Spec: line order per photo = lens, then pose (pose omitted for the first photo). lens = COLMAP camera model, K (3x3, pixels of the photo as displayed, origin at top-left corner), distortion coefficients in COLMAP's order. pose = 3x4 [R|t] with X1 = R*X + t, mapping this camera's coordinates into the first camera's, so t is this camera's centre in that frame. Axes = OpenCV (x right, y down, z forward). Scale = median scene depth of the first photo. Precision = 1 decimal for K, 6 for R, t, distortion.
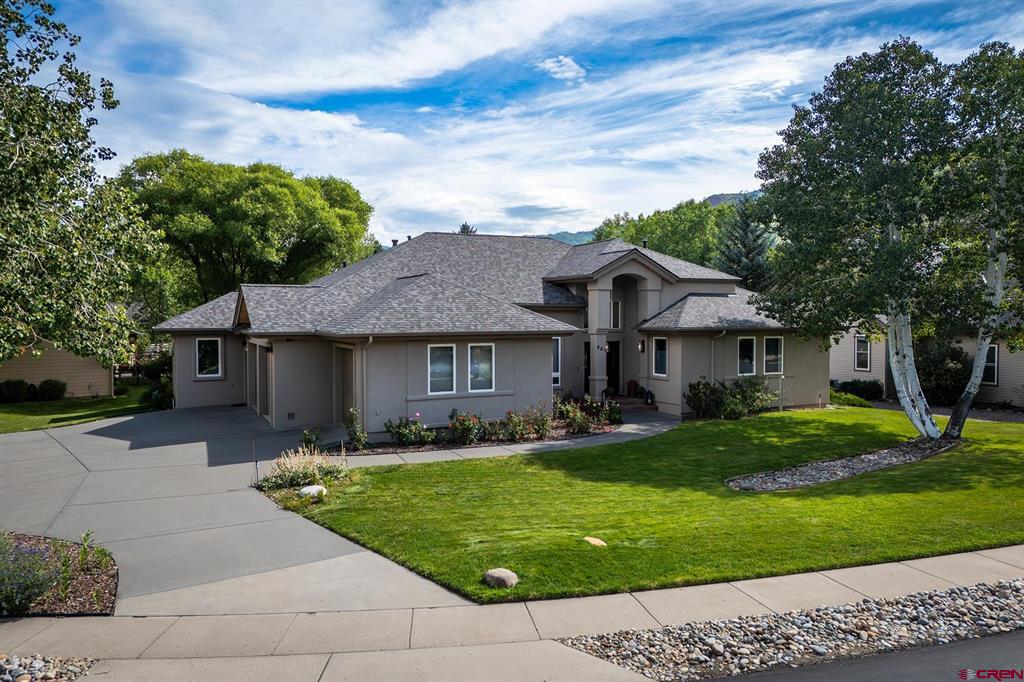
lens RADIAL K [[755.3, 0, 512.0], [0, 755.3, 341.0], [0, 0, 1]] dist [0.084842, -0.084092]
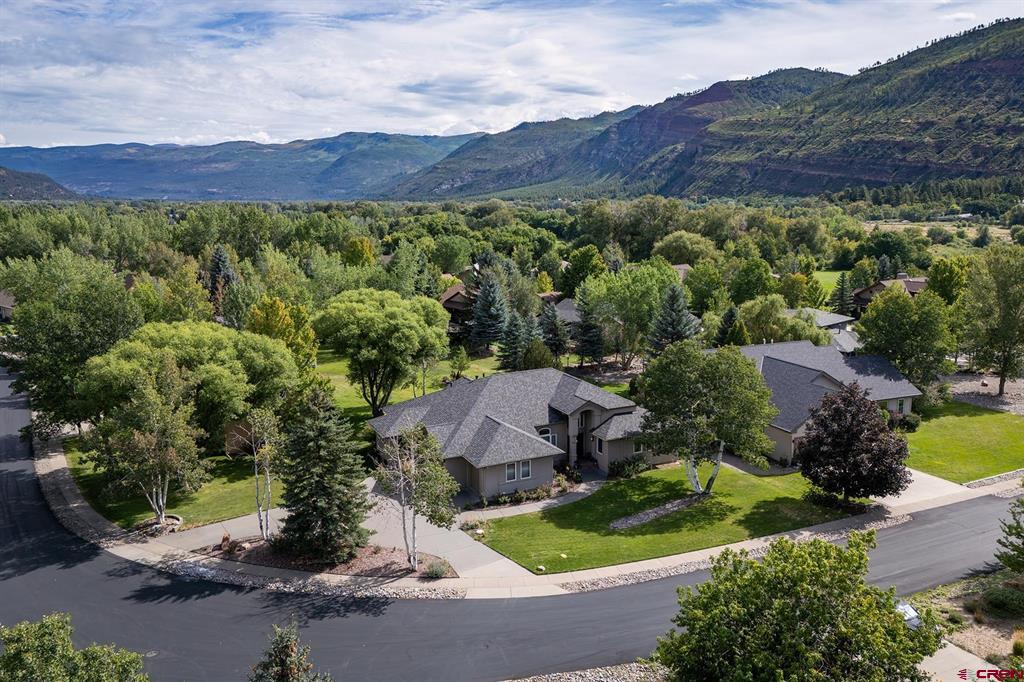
lens RADIAL K [[755.3, 0, 512.0], [0, 755.3, 341.0], [0, 0, 1]] dist [0.084842, -0.084092]
pose [[0.999999, -0.001578, 0.000471, -0.095443], [0.001490, 0.988841, 0.148969, -0.855232], [-0.000701, -0.148968, 0.988842, -1.639849]]
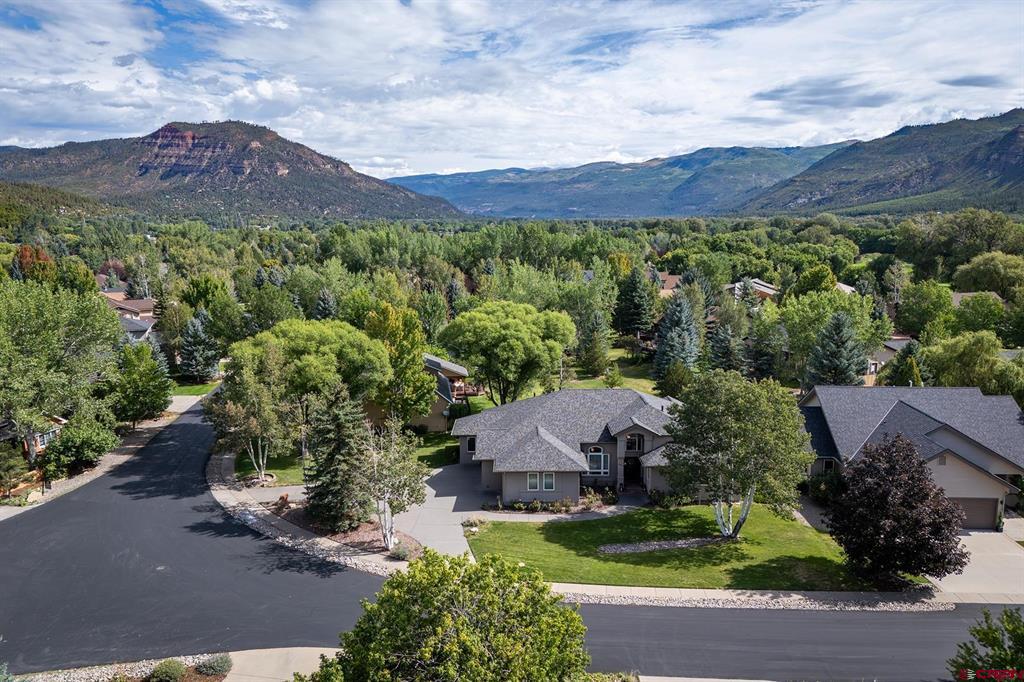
lens RADIAL K [[755.3, 0, 512.0], [0, 755.3, 341.0], [0, 0, 1]] dist [0.084842, -0.084092]
pose [[0.899206, 0.067094, -0.432351, 1.048583], [-0.010943, 0.991312, 0.131076, -0.874846], [0.437389, -0.113134, 0.892127, -1.513901]]
